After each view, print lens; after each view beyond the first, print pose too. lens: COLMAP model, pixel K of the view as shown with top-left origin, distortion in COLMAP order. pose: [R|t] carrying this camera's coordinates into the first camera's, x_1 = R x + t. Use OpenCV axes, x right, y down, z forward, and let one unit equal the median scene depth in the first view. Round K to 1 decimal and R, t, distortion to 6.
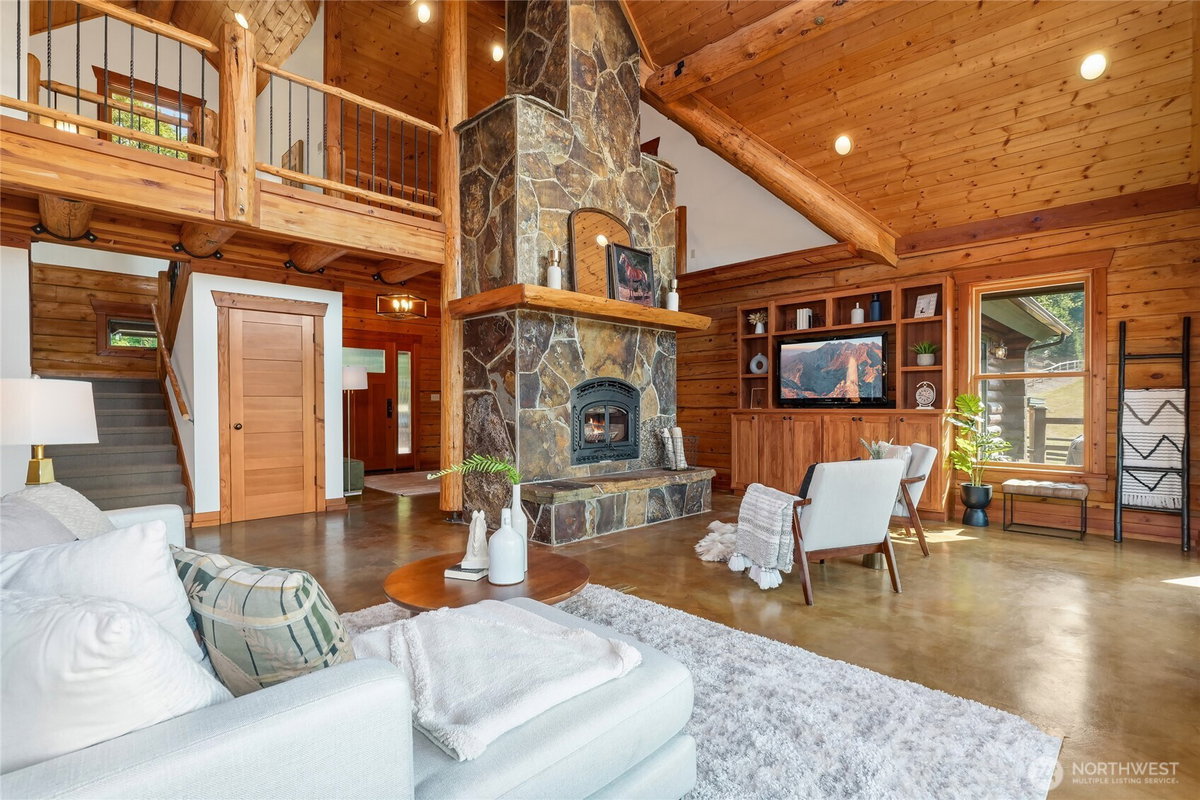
lens RADIAL K [[554.5, 0, 591.3], [0, 554.5, 406.7], [0, 0, 1]] dist [-0.022479, 0.004906]
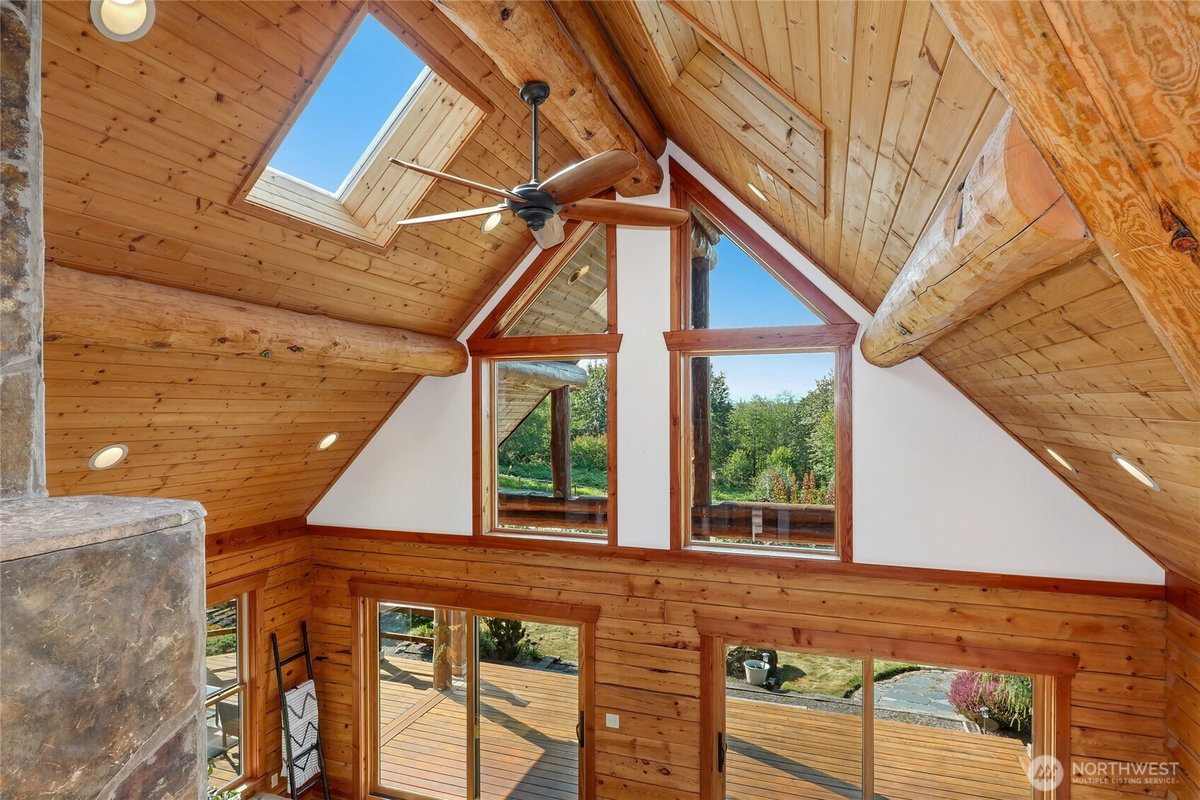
lens RADIAL K [[649.3, 0, 604.0], [0, 649.3, 403.1], [0, 0, 1]] dist [-0.006877, 0.003500]
pose [[-0.447365, 0.001580, 0.894350, -0.479449], [0.006922, 0.999975, 0.001695, -0.551759], [-0.894325, 0.006949, -0.447364, 0.852599]]
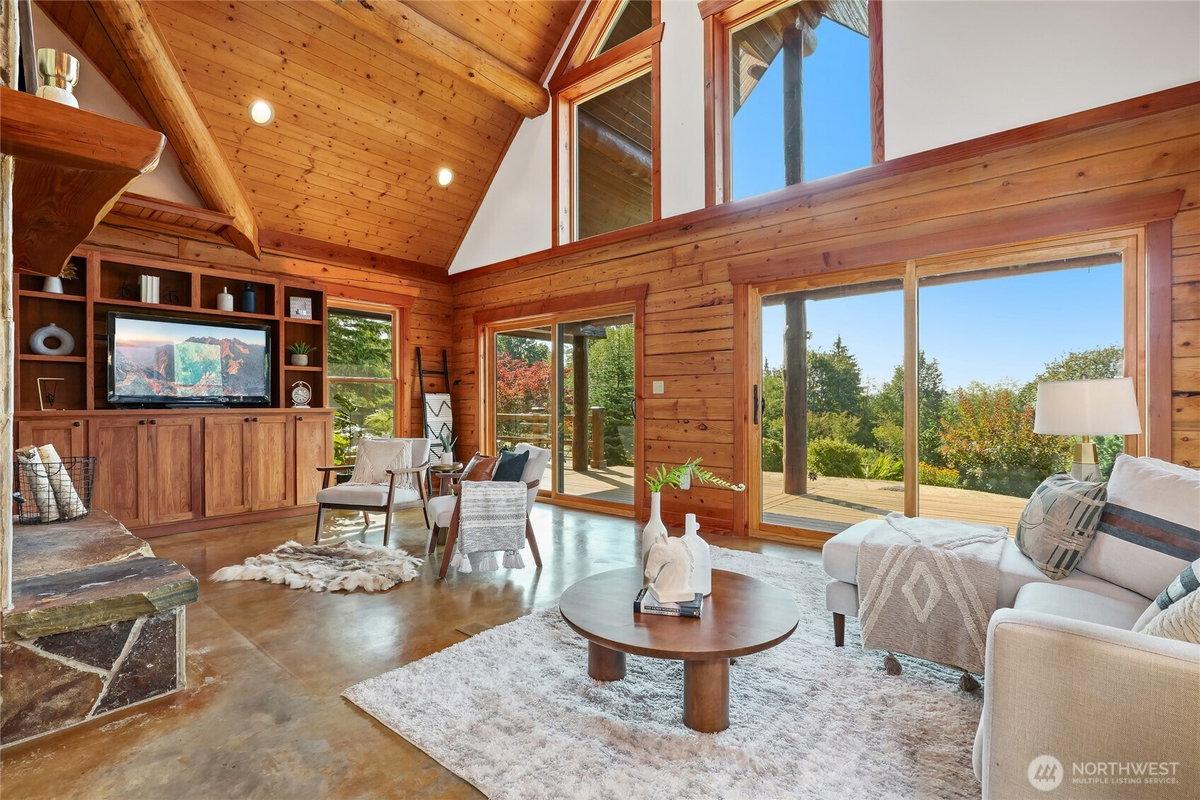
lens RADIAL K [[554.5, 0, 602.0], [0, 554.5, 399.5], [0, 0, 1]] dist [-0.022479, 0.004906]
pose [[-0.089509, 0.007771, 0.995956, -0.488953], [0.006927, 0.999950, -0.007180, -0.000520], [-0.995962, 0.006256, -0.089558, 0.552380]]
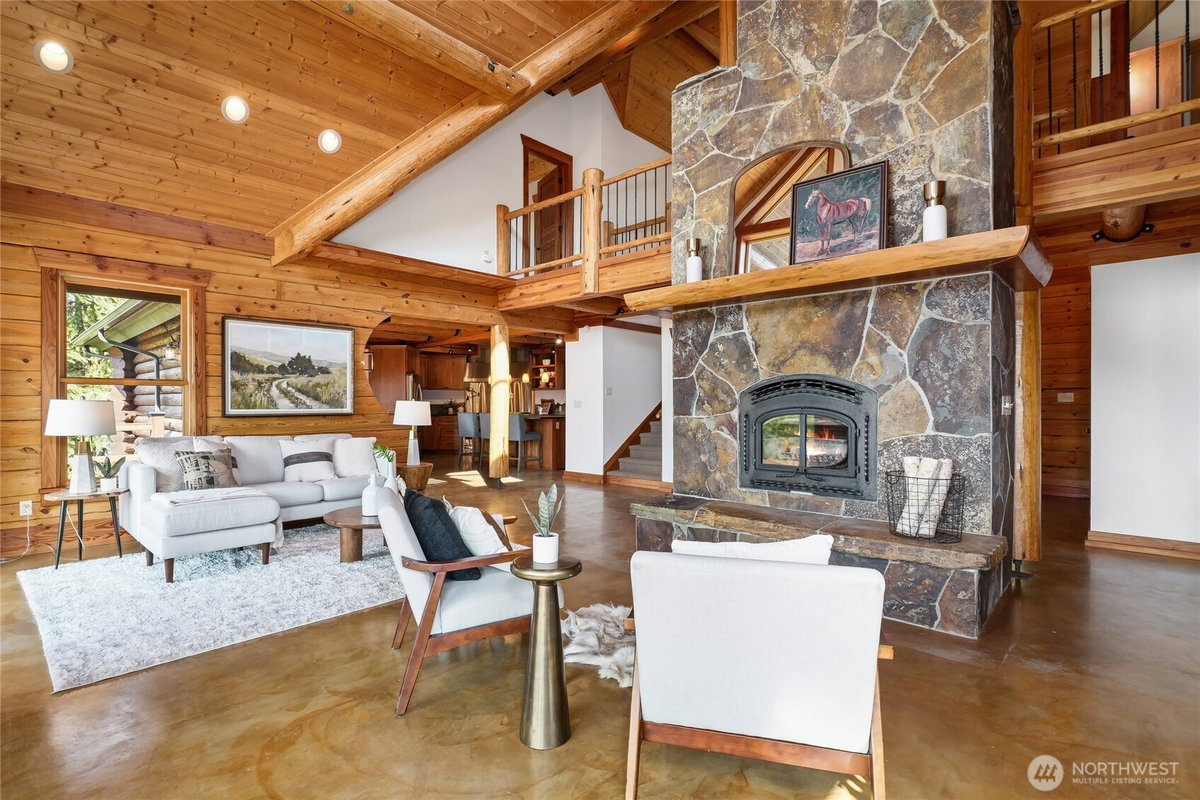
lens RADIAL K [[554.5, 0, 610.3], [0, 554.5, 404.9], [0, 0, 1]] dist [-0.022479, 0.004906]
pose [[0.078922, 0.003277, -0.996875, 0.749428], [-0.003469, 0.999989, 0.003012, -0.016152], [0.996875, 0.003221, 0.078932, 0.737543]]
